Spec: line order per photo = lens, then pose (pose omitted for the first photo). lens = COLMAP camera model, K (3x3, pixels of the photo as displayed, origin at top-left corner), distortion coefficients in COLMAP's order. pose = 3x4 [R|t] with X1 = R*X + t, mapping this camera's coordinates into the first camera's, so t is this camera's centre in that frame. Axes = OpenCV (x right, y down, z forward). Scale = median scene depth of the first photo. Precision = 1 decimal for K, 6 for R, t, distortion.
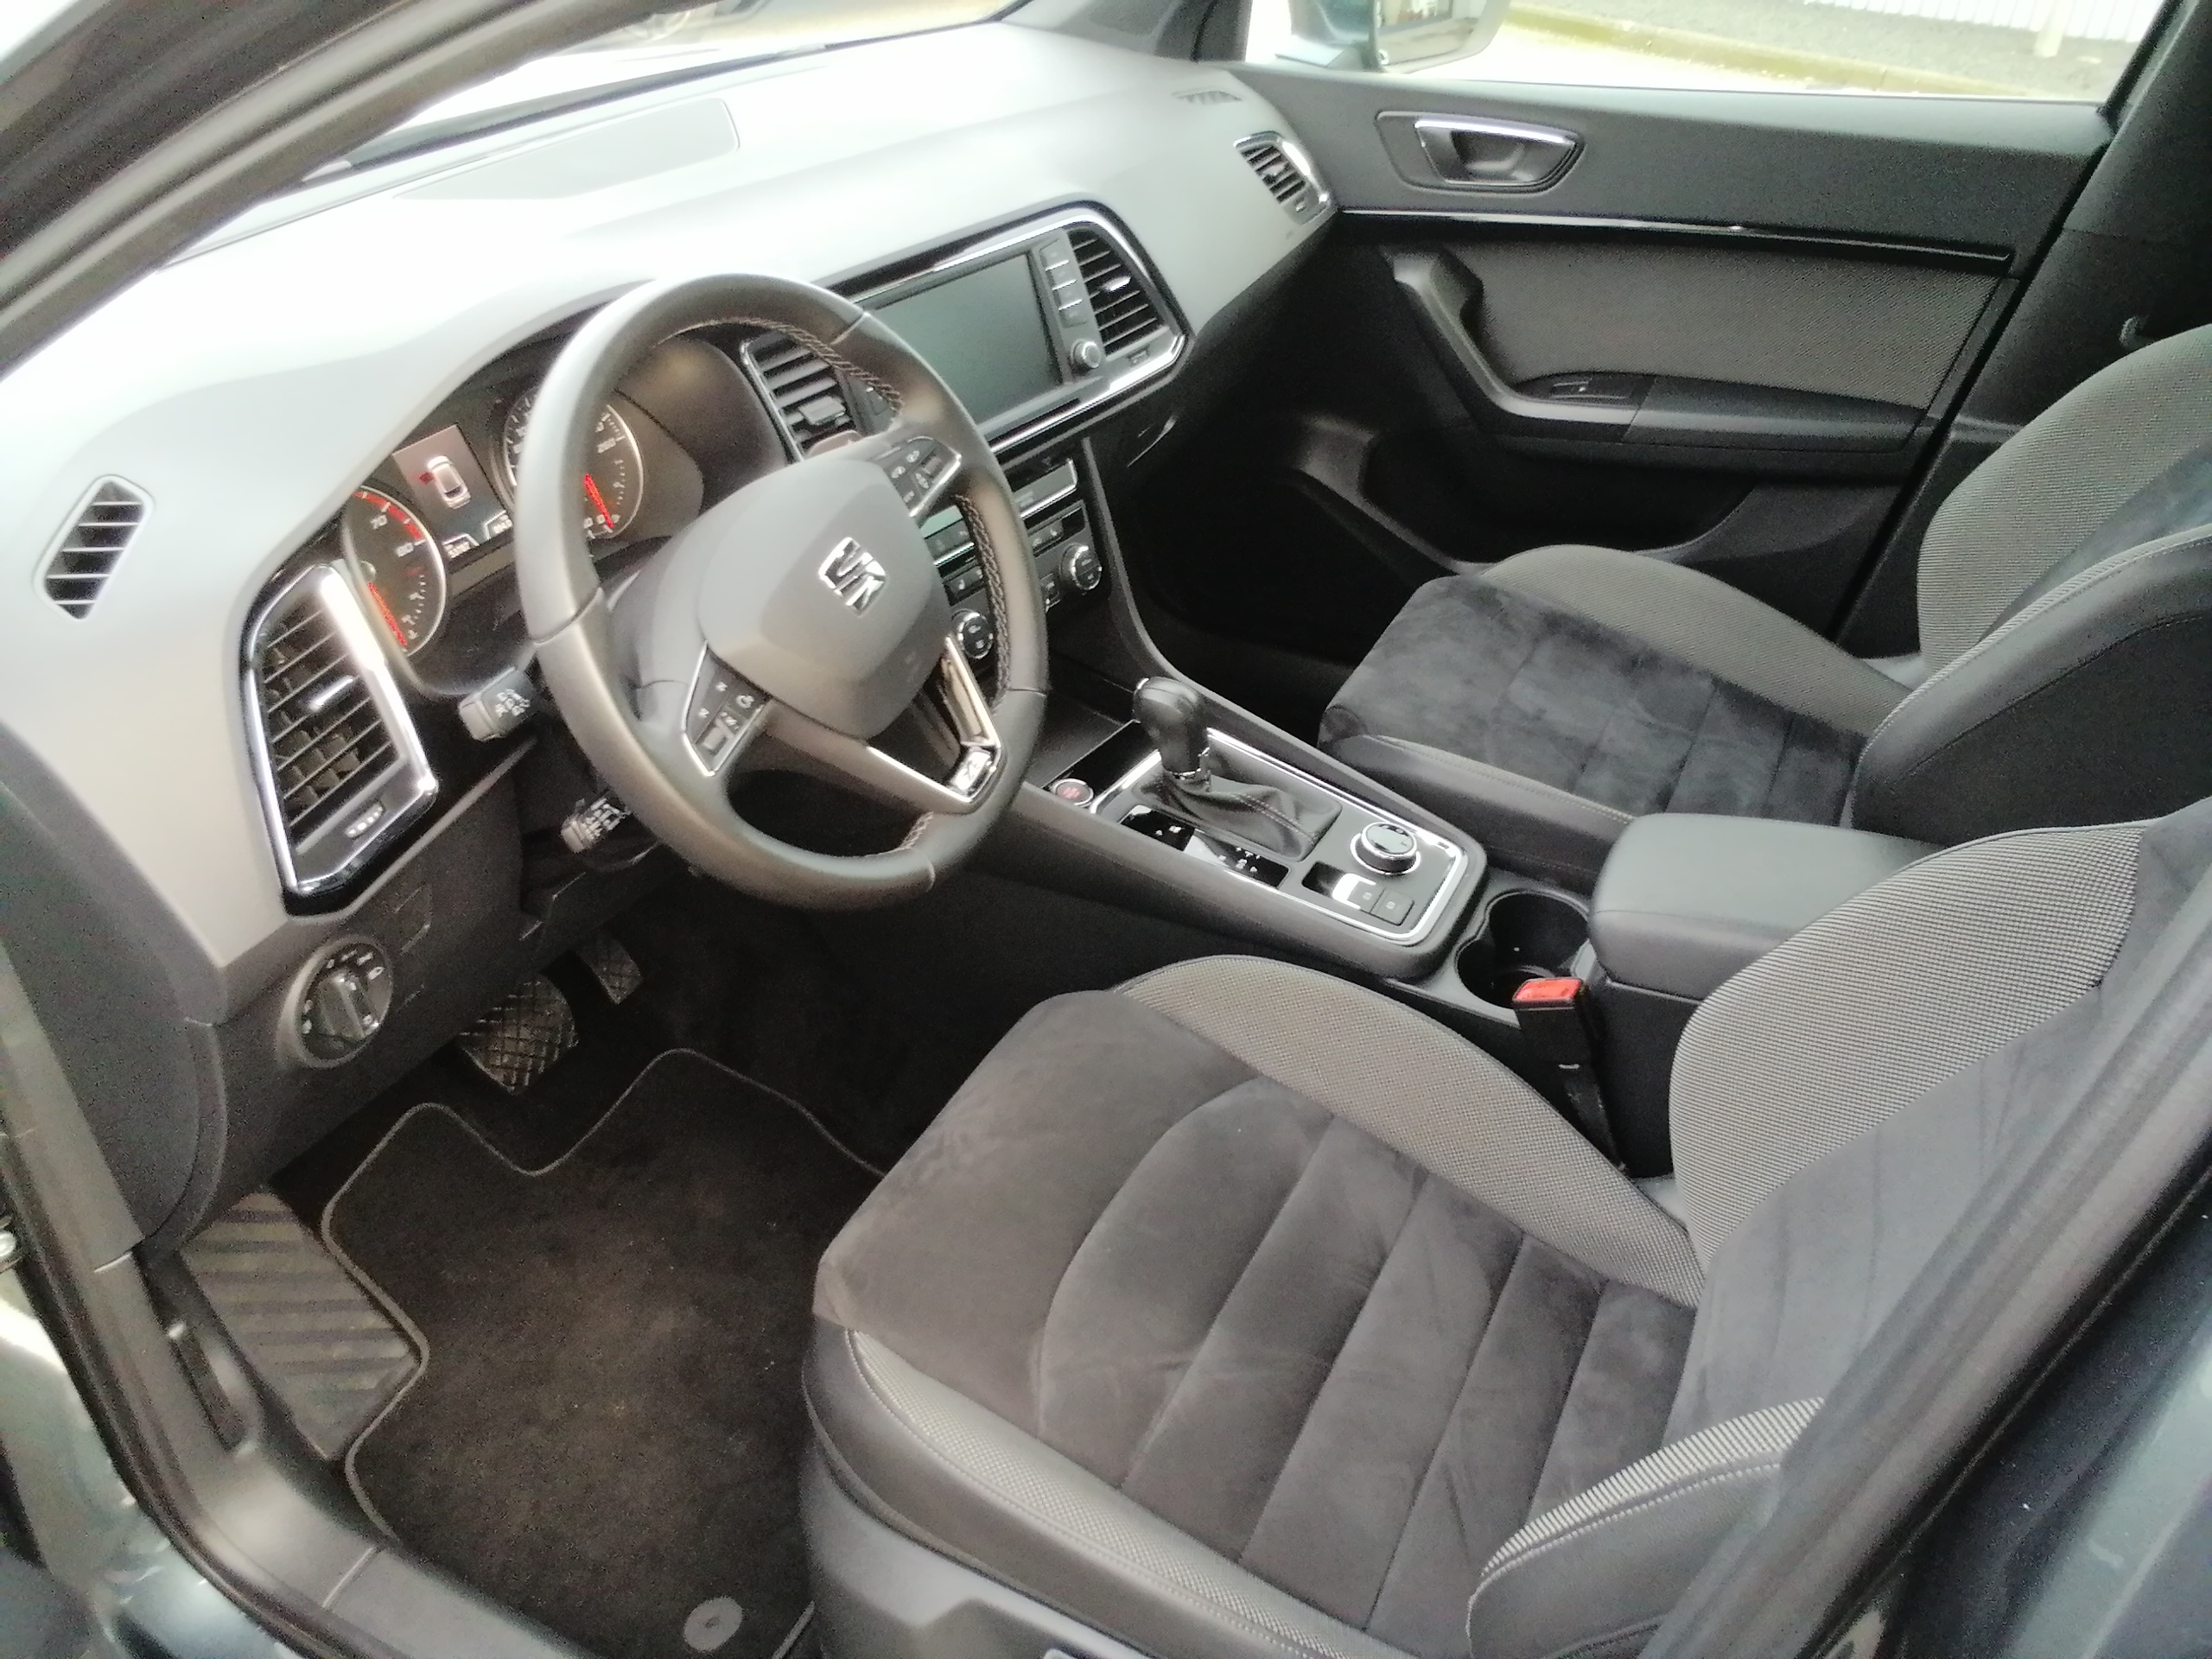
lens RADIAL K [[1714.4, 0, 1146.6], [0, 1714.4, 810.5], [0, 0, 1]] dist [-0.025106, 0.082443]
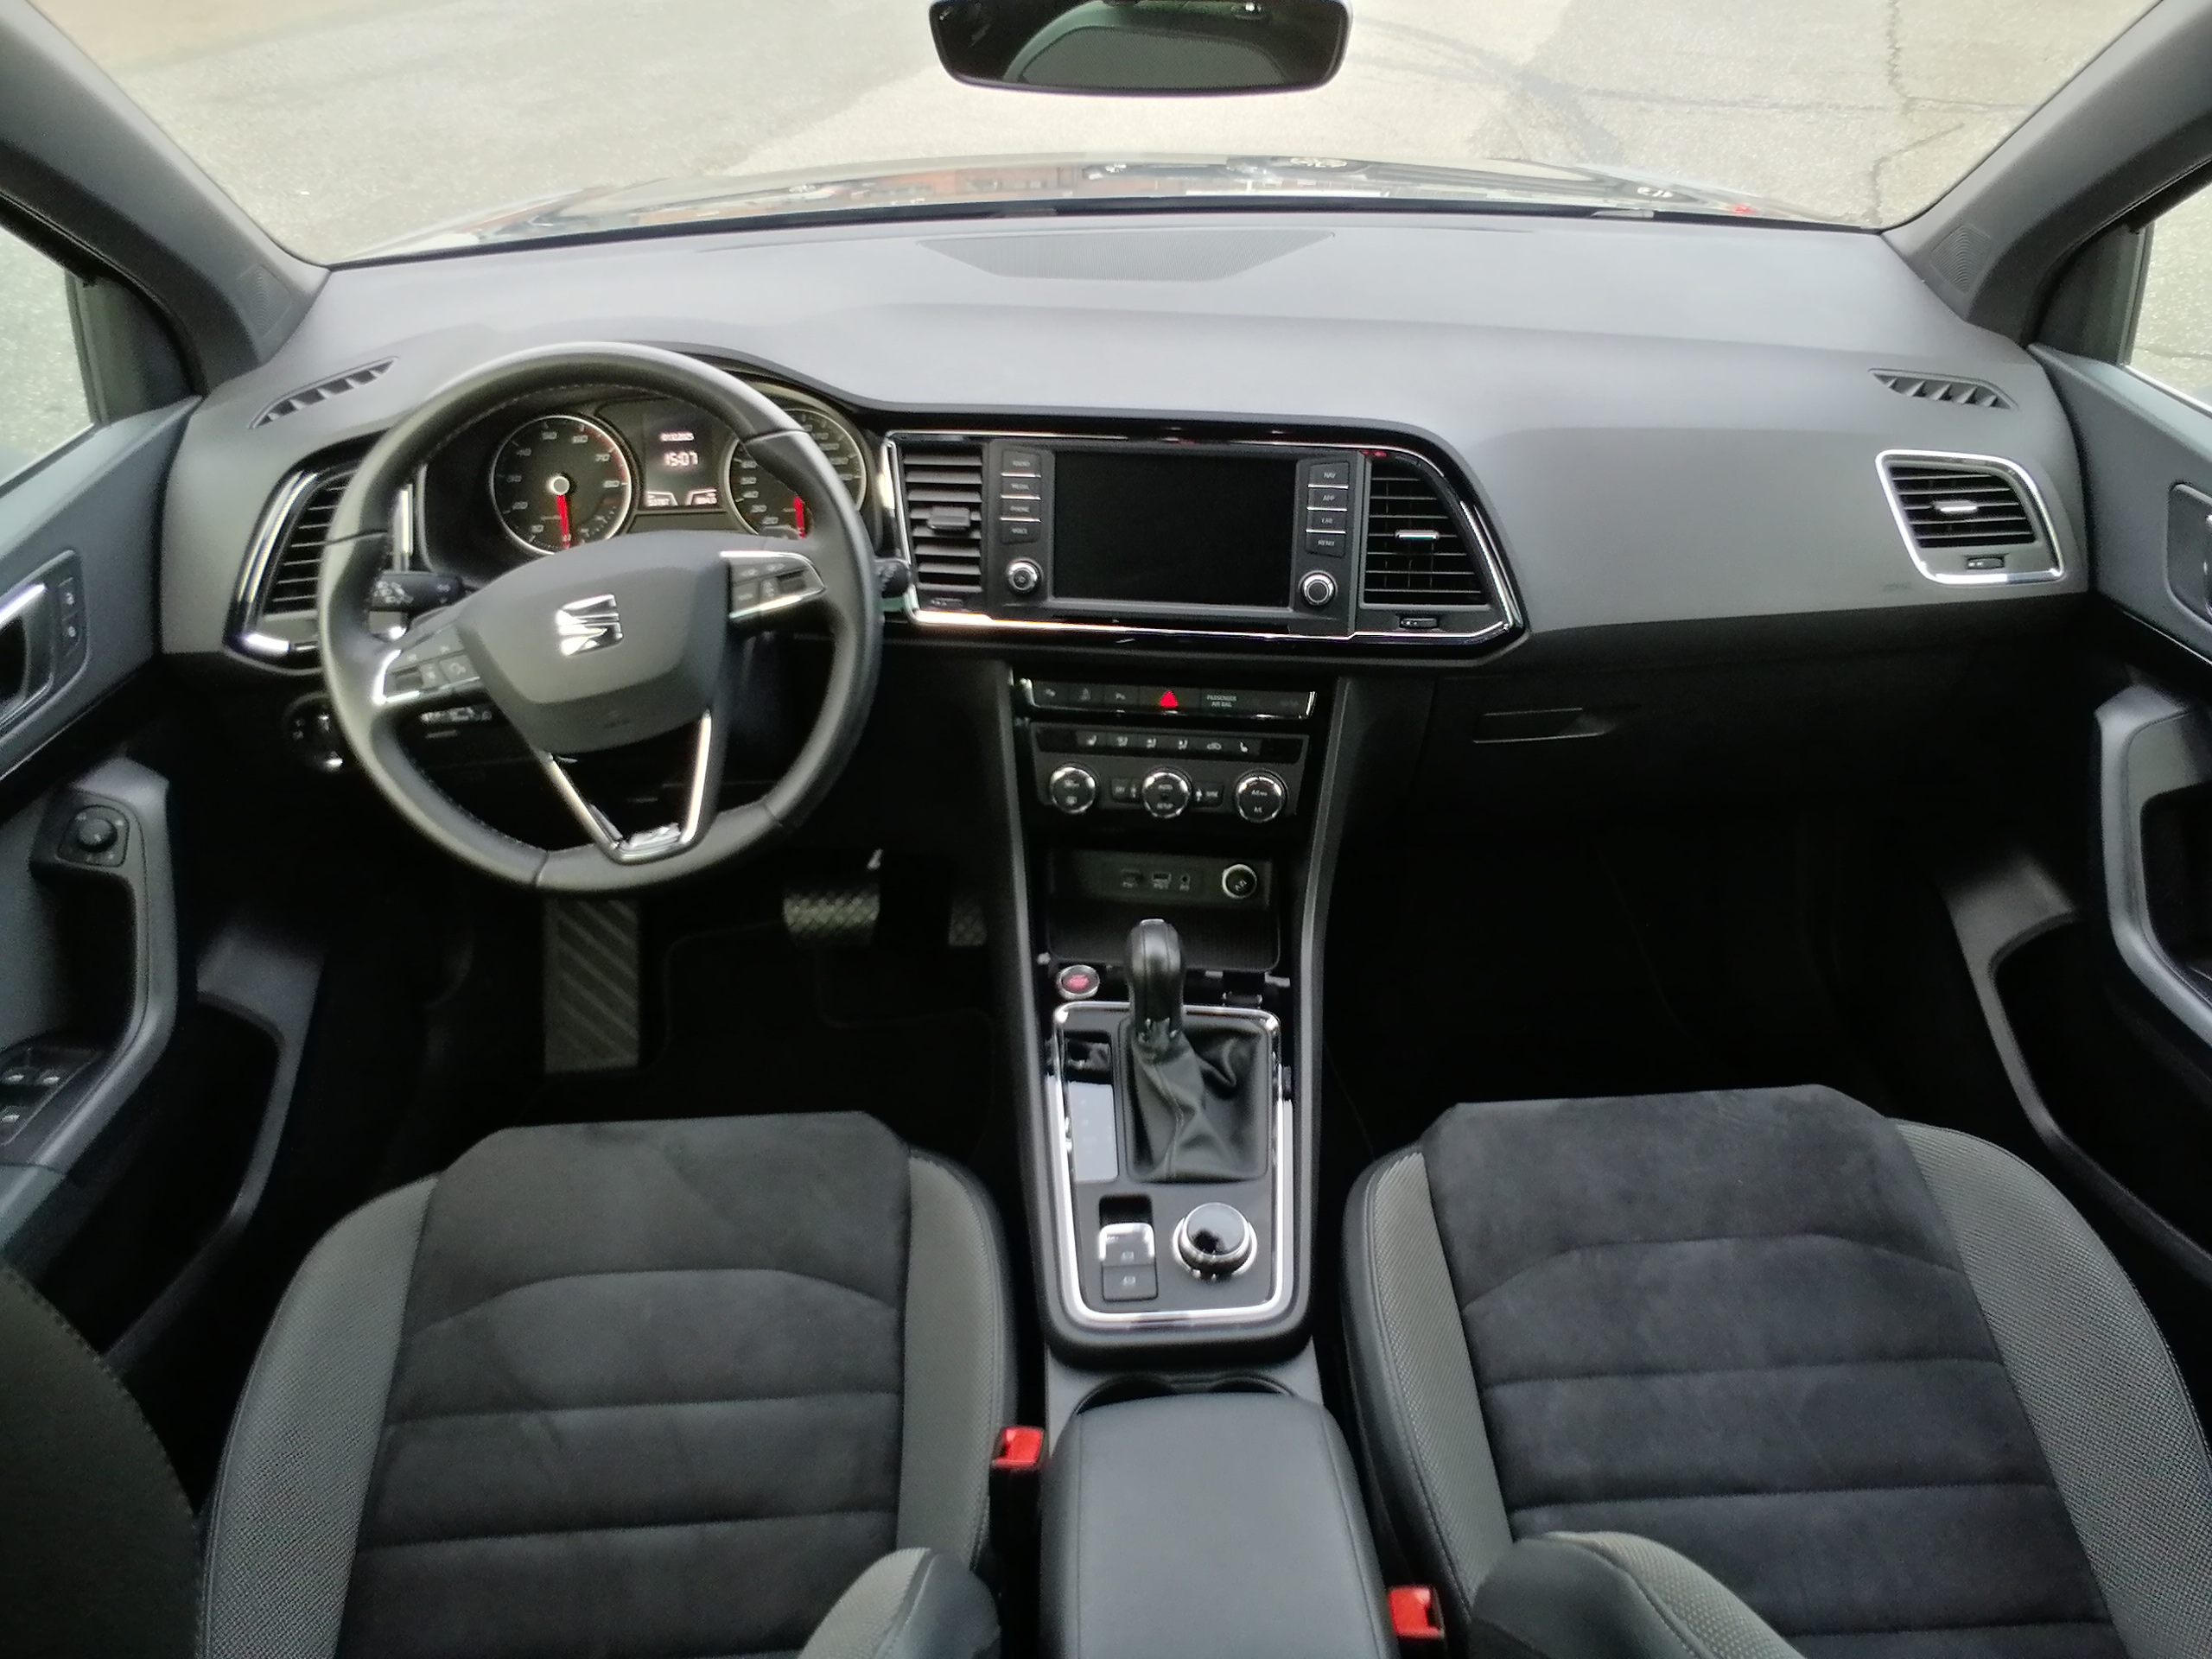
lens RADIAL K [[1757.5, 0, 1136.2], [0, 1757.5, 800.4], [0, 0, 1]] dist [-0.060274, 0.166898]
pose [[0.490519, 0.479174, -0.727862, 0.638312], [-0.484597, 0.844183, 0.229174, -0.337279], [0.724263, 0.240305, 0.646294, 0.365946]]
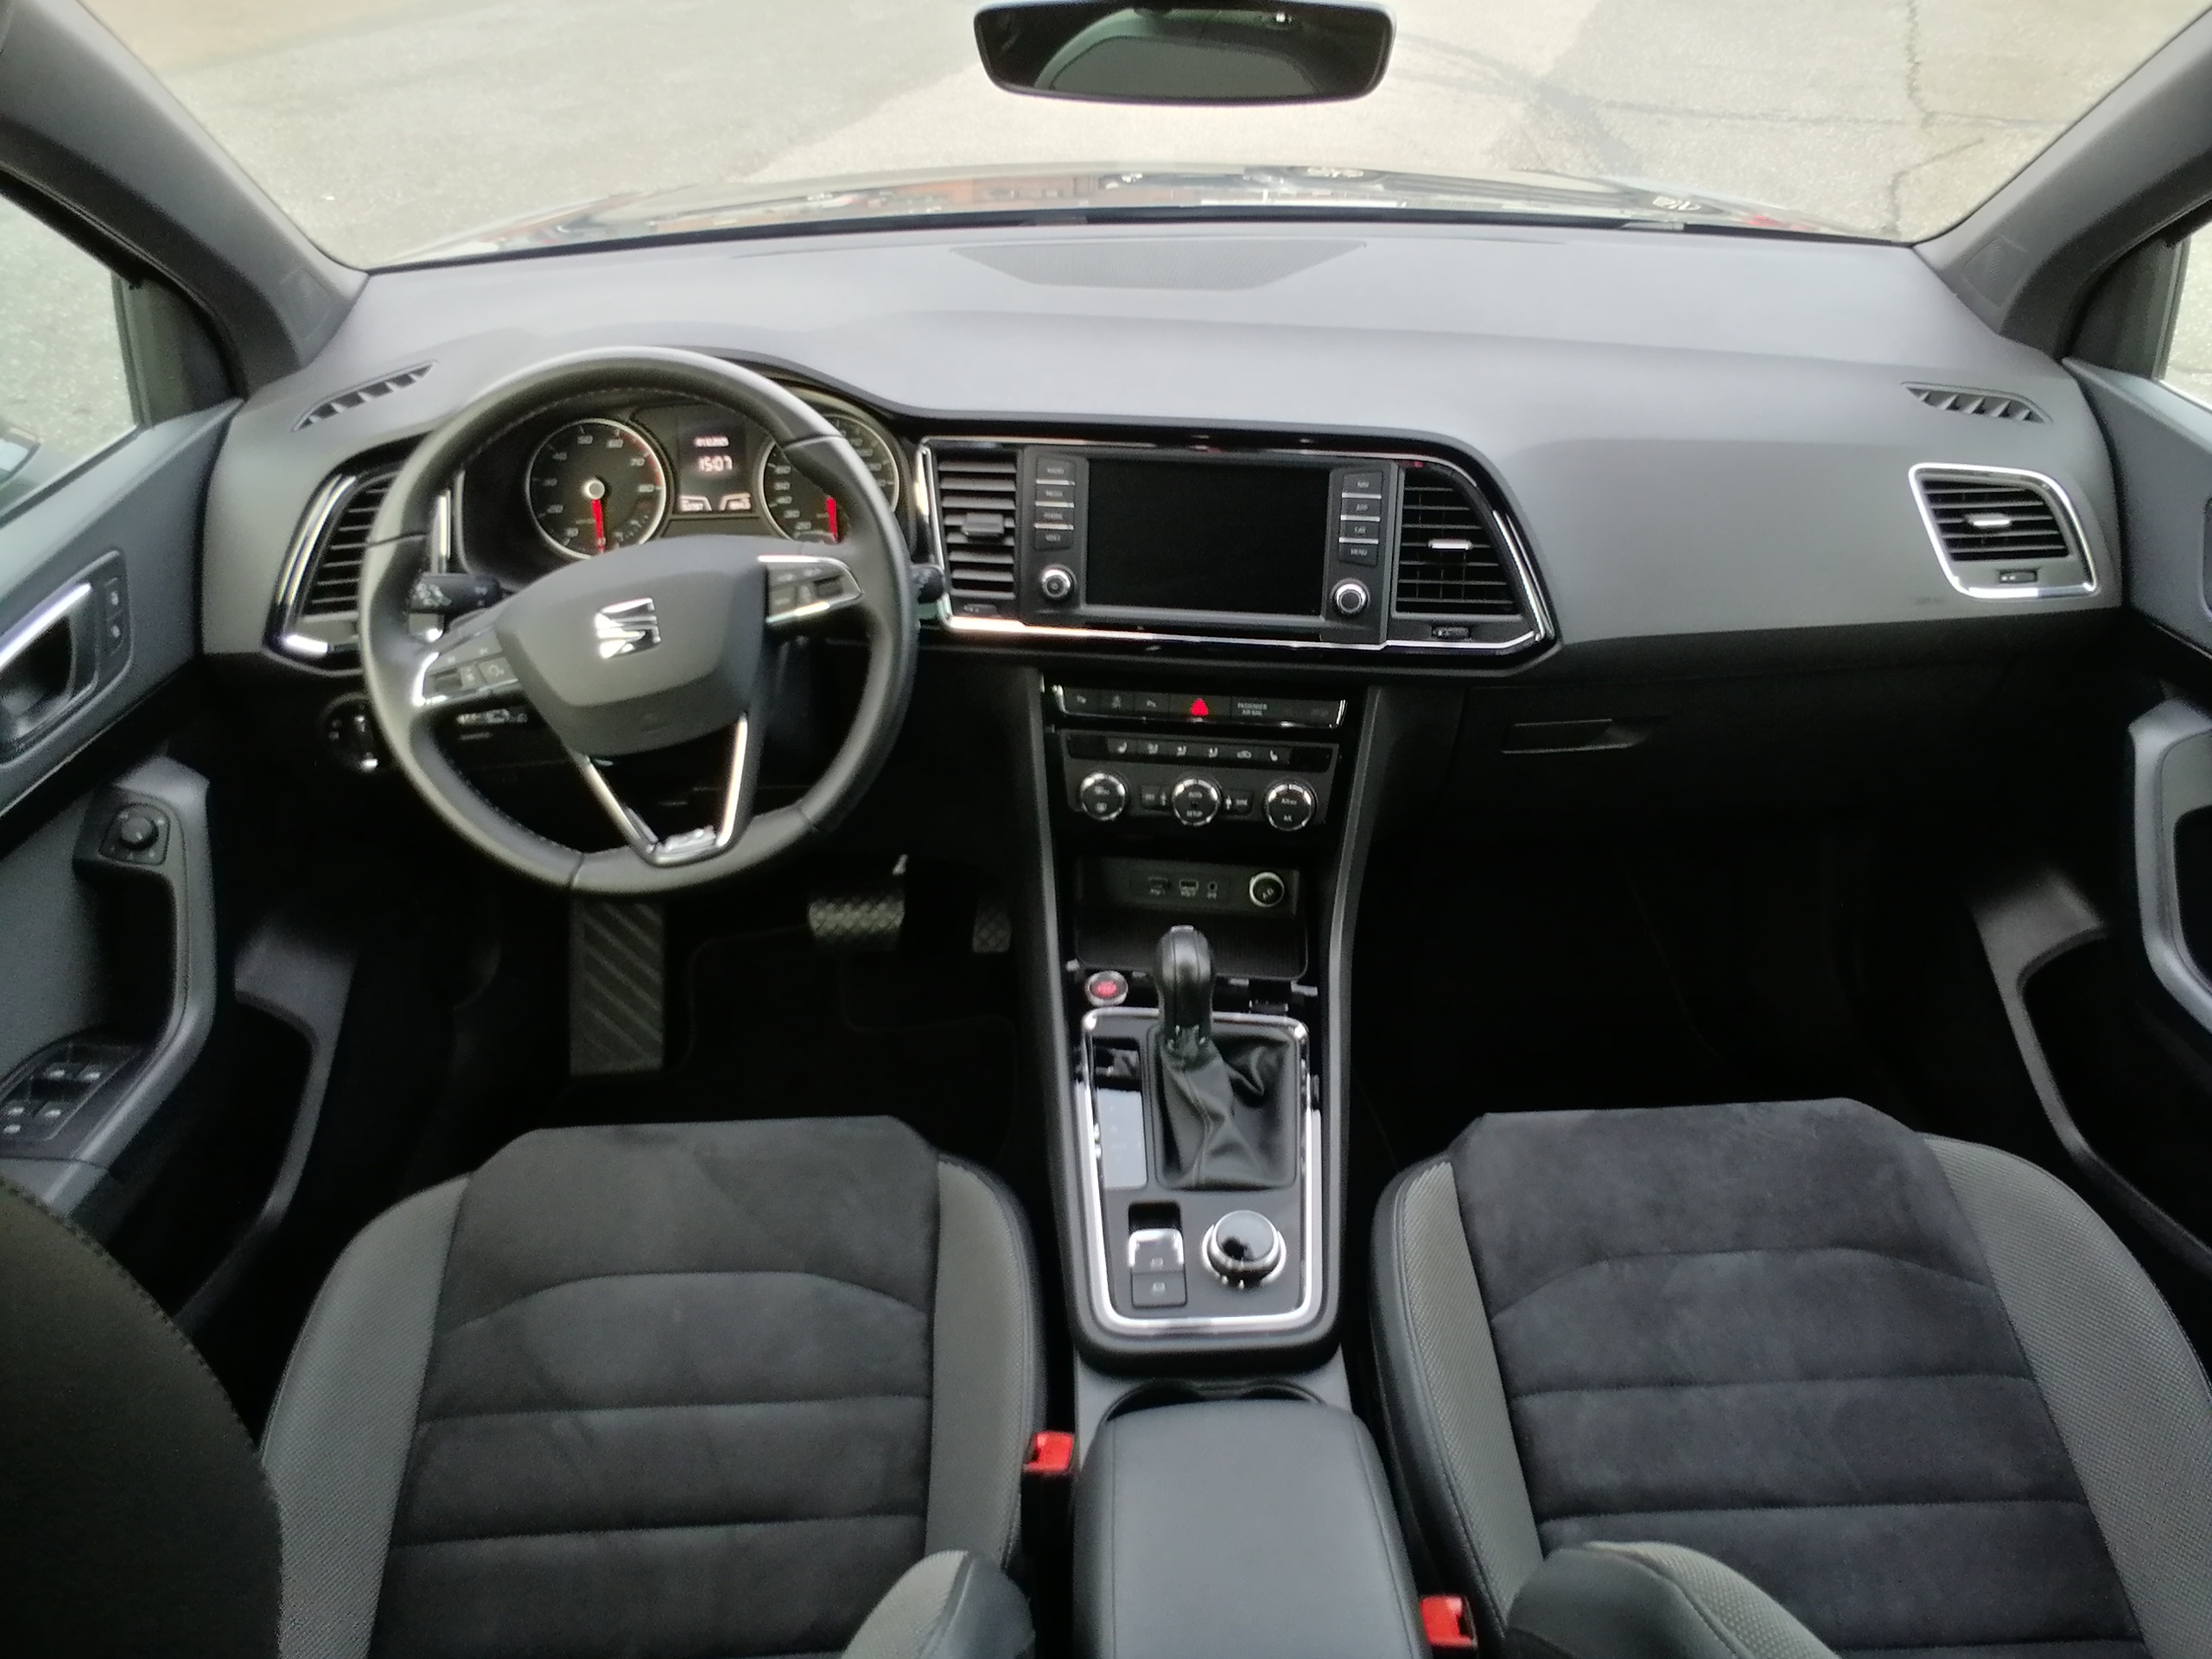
lens RADIAL K [[1757.5, 0, 1136.2], [0, 1757.5, 800.4], [0, 0, 1]] dist [-0.060274, 0.166898]
pose [[0.481913, 0.479542, -0.733348, 0.635004], [-0.489940, 0.841356, 0.228210, -0.331953], [0.726443, 0.249319, 0.640407, 0.357242]]
